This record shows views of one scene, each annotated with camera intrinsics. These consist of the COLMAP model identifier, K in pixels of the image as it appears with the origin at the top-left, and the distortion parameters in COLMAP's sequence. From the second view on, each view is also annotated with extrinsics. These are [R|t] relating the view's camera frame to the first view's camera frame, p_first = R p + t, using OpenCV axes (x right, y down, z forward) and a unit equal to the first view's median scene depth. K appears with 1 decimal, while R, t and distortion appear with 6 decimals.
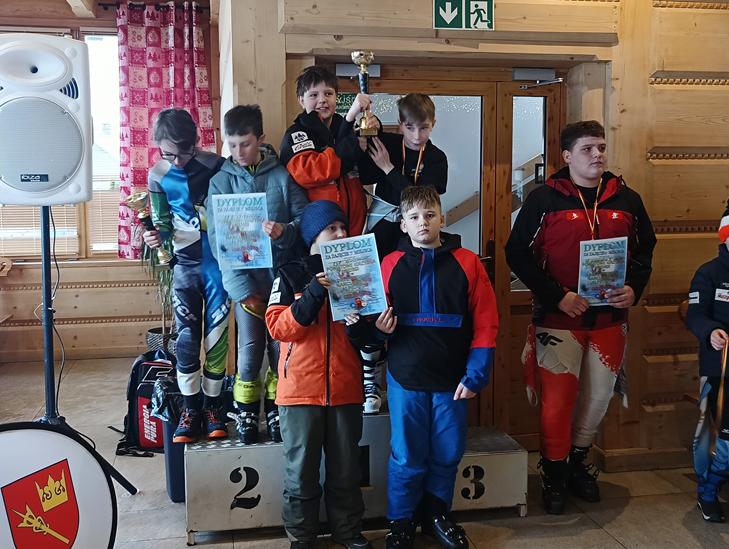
lens RADIAL K [[803.1, 0, 351.1], [0, 803.1, 267.2], [0, 0, 1]] dist [0.001334, 0.000000]
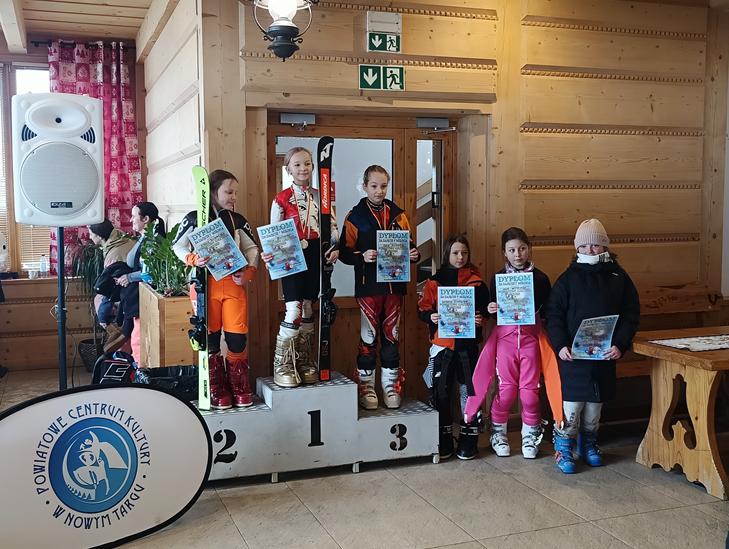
lens RADIAL K [[834.5, 0, 351.1], [0, 834.5, 257.2], [0, 0, 1]] dist [0.008893, 0.000000]
pose [[0.987598, -0.009909, 0.156691, -0.114442], [0.016111, 0.999134, -0.038362, 0.023227], [-0.156175, 0.040411, 0.986902, -0.290112]]
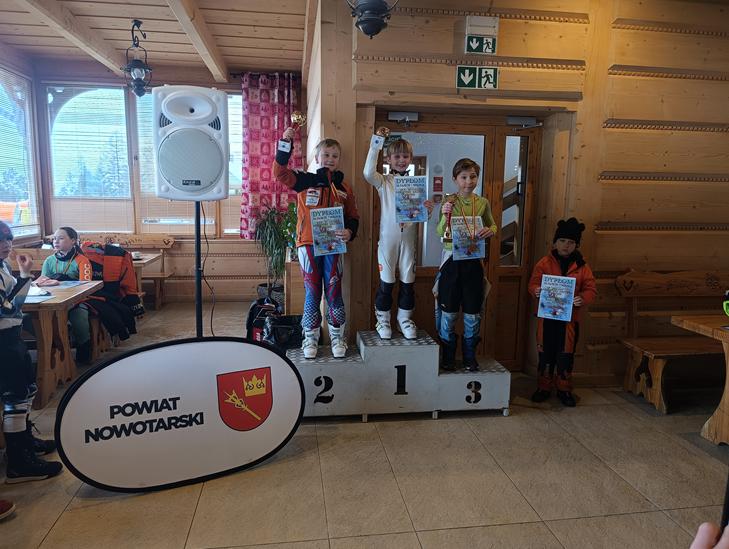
lens RADIAL K [[500.8, 0, 354.4], [0, 500.8, 268.9], [0, 0, 1]] dist [0.029395, -0.032688]
pose [[0.998334, 0.028731, -0.050040, -0.026852], [-0.026682, 0.998797, 0.041143, 0.003213], [0.051161, -0.039739, 0.997899, 0.048184]]
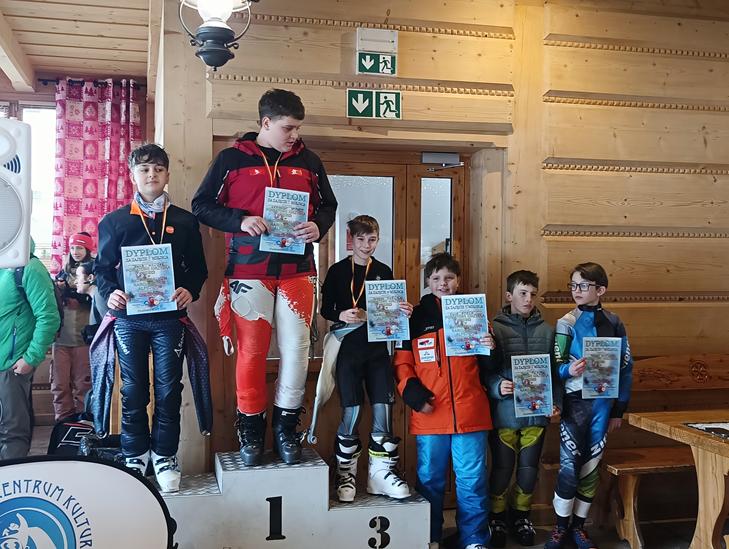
lens RADIAL K [[834.5, 0, 341.3], [0, 834.5, 257.8], [0, 0, 1]] dist [0.008893, 0.000000]
pose [[0.998180, 0.013761, 0.058708, 0.027227], [-0.007672, 0.994683, -0.102700, 0.015756], [-0.059809, 0.102063, 0.992978, -0.121056]]
